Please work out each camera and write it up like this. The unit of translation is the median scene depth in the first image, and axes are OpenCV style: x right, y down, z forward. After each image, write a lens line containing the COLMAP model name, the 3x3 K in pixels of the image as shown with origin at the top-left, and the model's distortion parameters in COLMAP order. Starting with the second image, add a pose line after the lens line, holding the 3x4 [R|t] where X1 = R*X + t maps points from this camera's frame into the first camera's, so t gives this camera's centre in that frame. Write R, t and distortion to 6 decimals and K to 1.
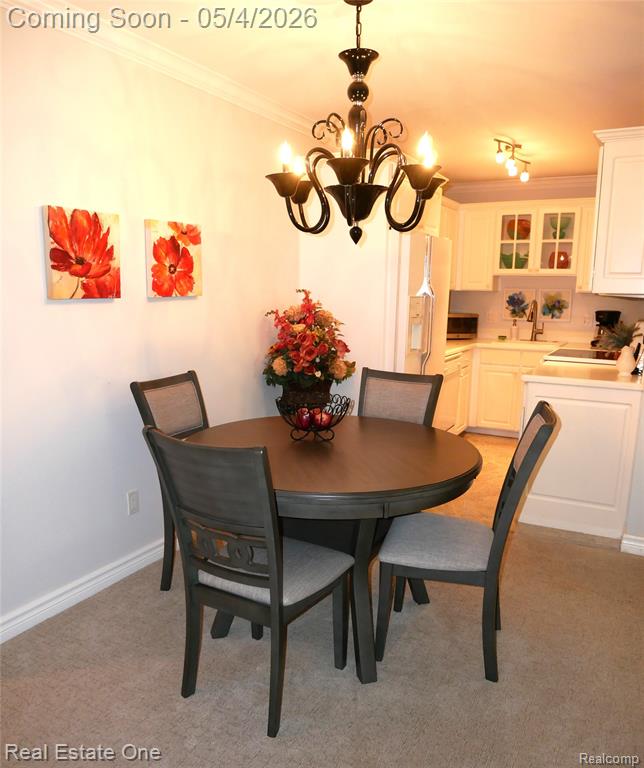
lens RADIAL K [[586.5, 0, 316.9], [0, 586.5, 441.3], [0, 0, 1]] dist [-0.081309, -0.008875]
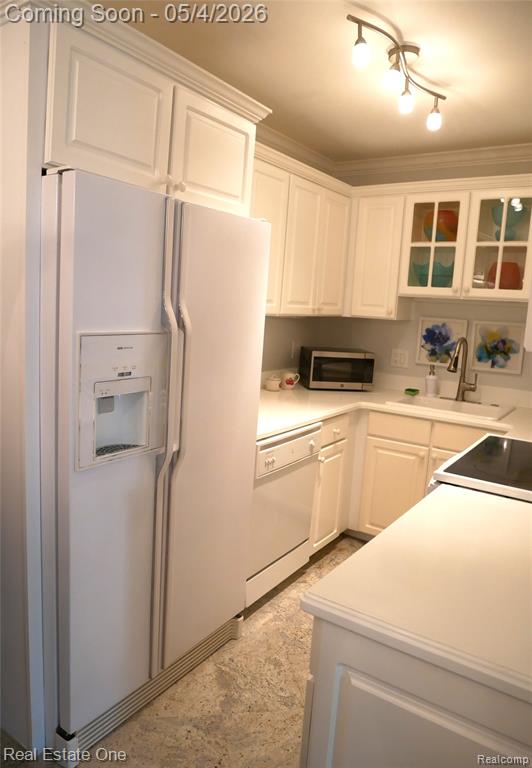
lens RADIAL K [[539.6, 0, 260.5], [0, 539.6, 382.4], [0, 0, 1]] dist [-0.053557, 0.012415]
pose [[0.994578, 0.066220, -0.080184, 0.211359], [-0.074534, 0.991614, -0.105575, -0.120498], [0.072521, 0.110979, 0.991173, 0.417673]]
